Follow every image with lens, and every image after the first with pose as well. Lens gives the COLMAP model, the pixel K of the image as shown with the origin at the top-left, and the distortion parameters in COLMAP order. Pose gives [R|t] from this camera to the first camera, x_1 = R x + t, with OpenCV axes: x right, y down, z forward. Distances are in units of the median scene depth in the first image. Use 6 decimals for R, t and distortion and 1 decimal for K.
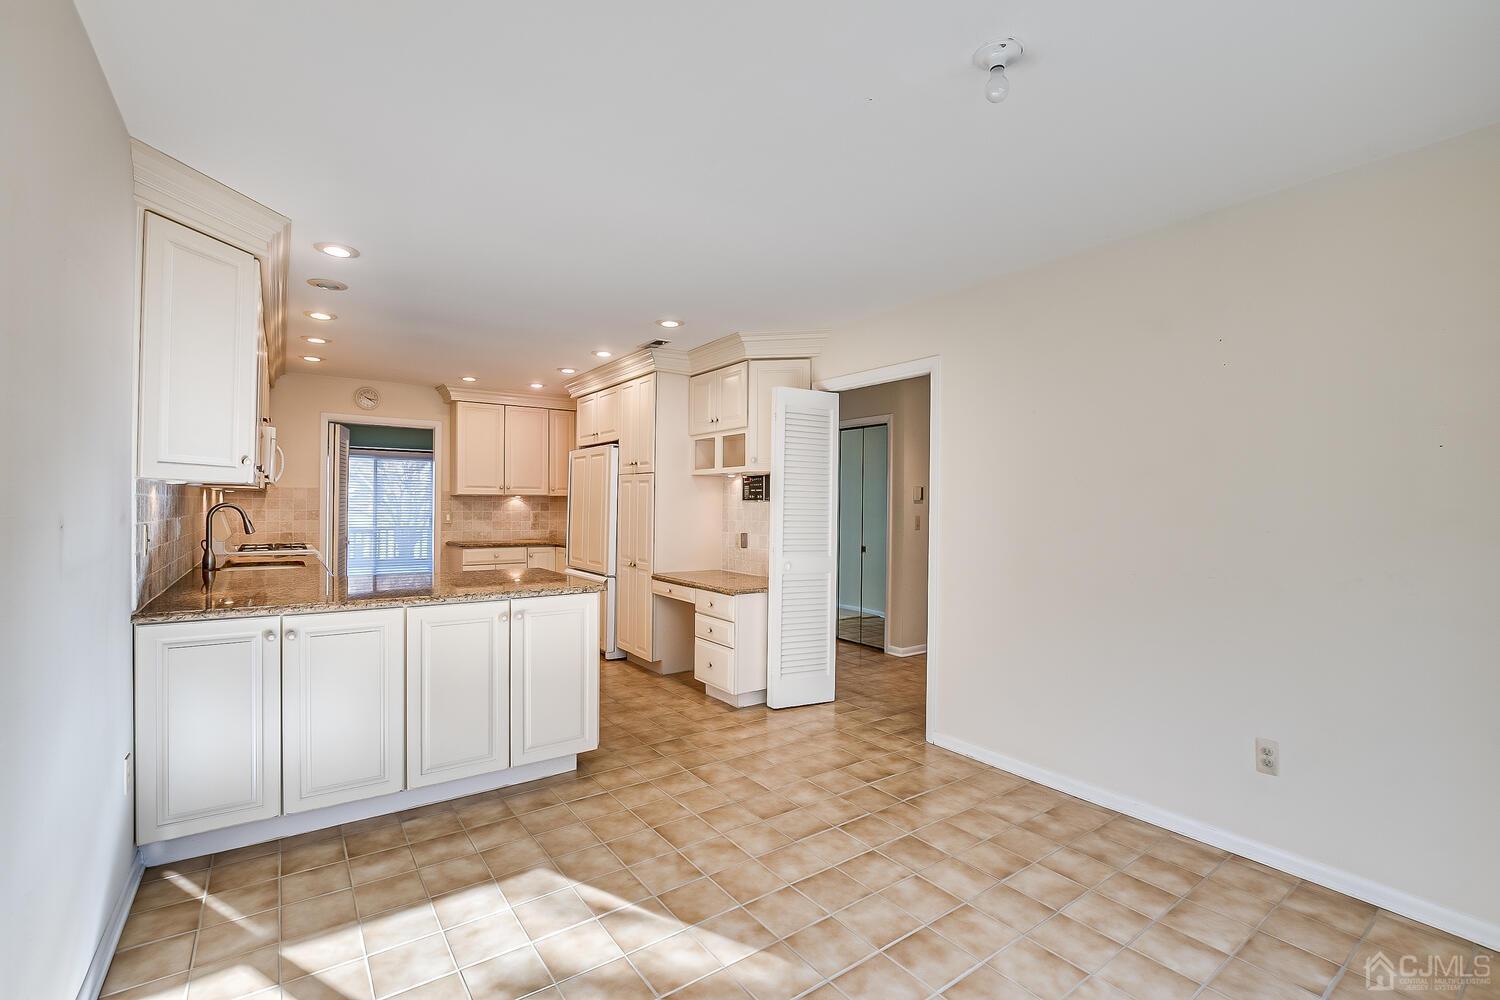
lens RADIAL K [[658.9, 0, 740.0], [0, 658.9, 507.0], [0, 0, 1]] dist [-0.026196, 0.005216]
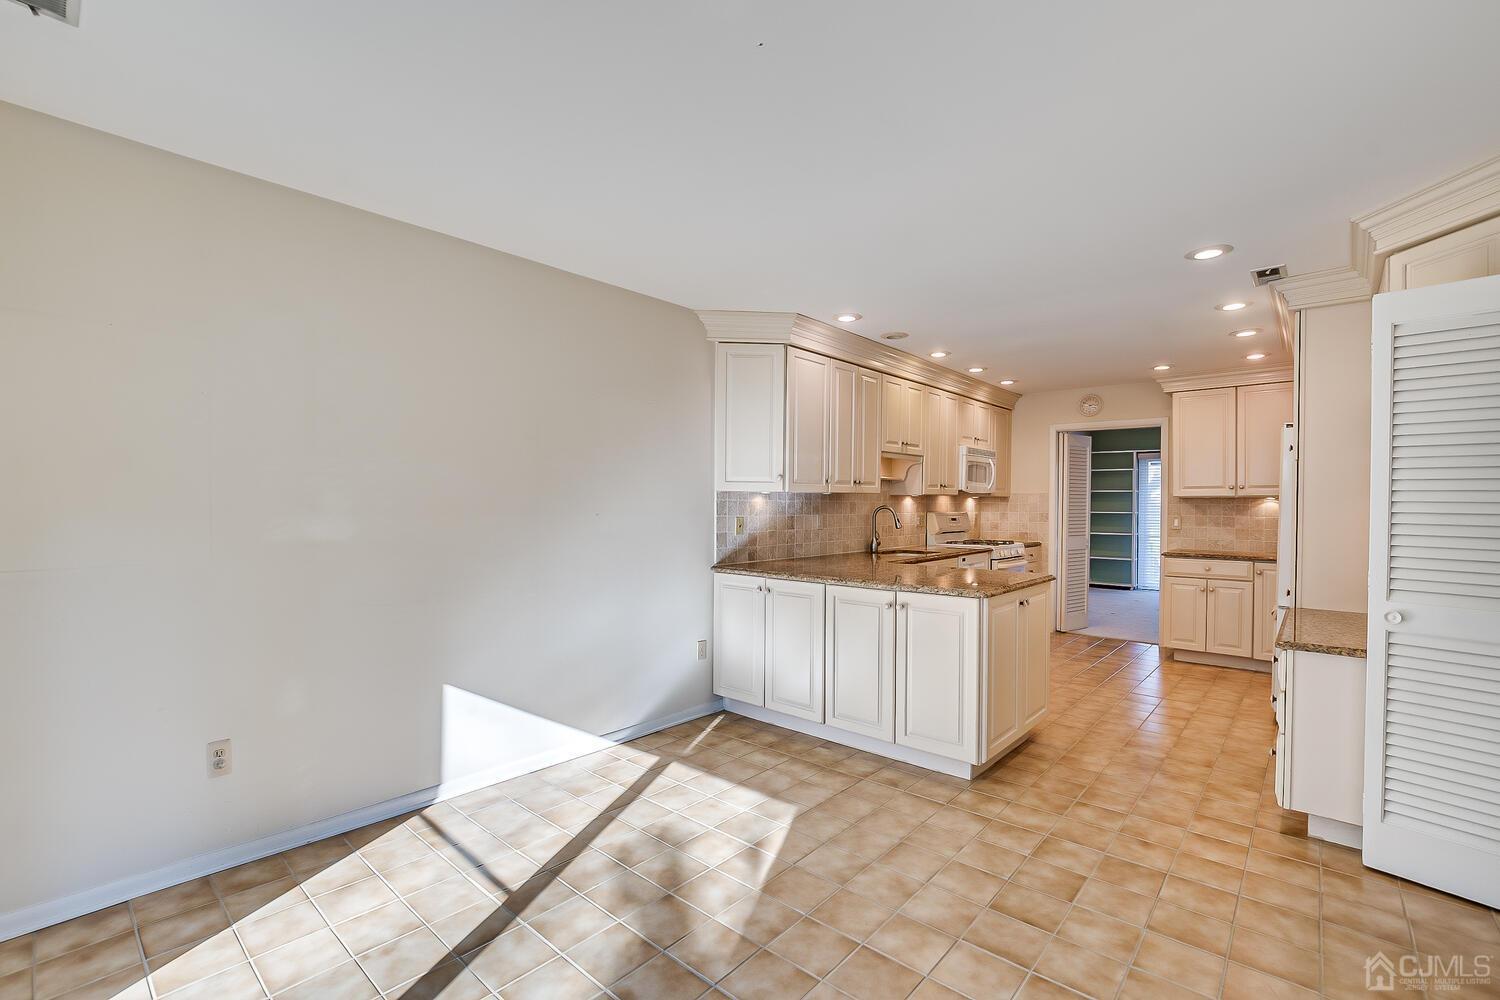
lens RADIAL K [[658.9, 0, 740.0], [0, 658.9, 507.0], [0, 0, 1]] dist [-0.026196, 0.005216]
pose [[0.220583, -0.002766, -0.975364, 0.403301], [-0.006719, 0.999968, -0.004355, 0.003435], [0.975345, 0.007514, 0.220557, 0.297747]]
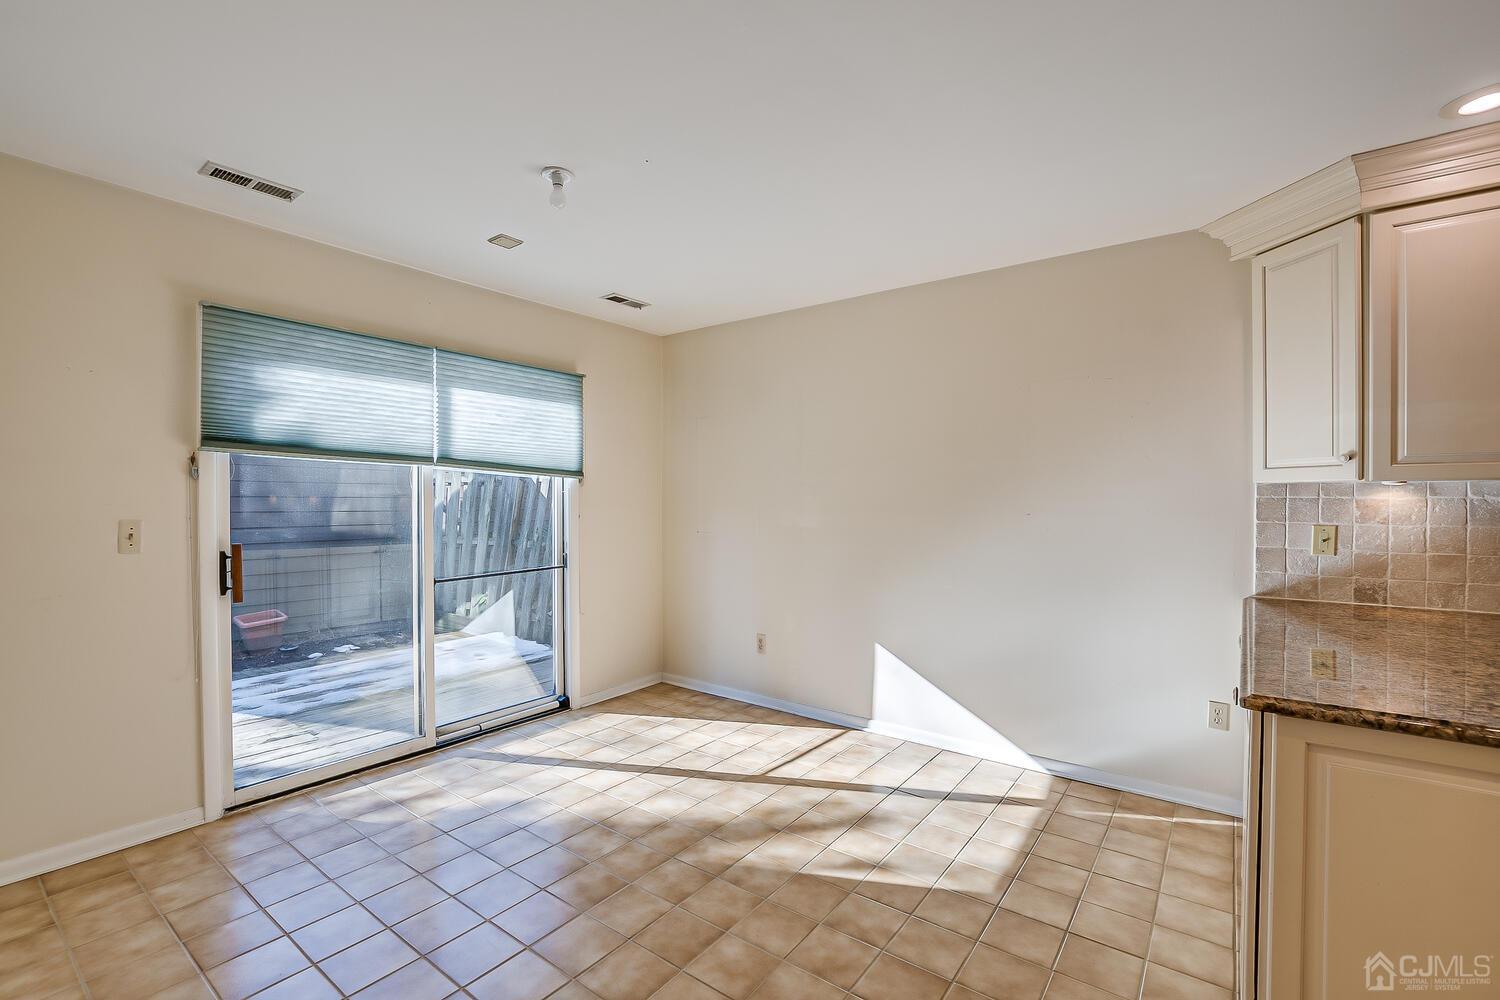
lens RADIAL K [[658.9, 0, 740.0], [0, 658.9, 507.0], [0, 0, 1]] dist [-0.026196, 0.005216]
pose [[-0.954785, -0.007272, -0.297210, 0.149025], [-0.010627, 0.999897, 0.009675, -0.001556], [0.297109, 0.012397, -0.954763, 0.844092]]
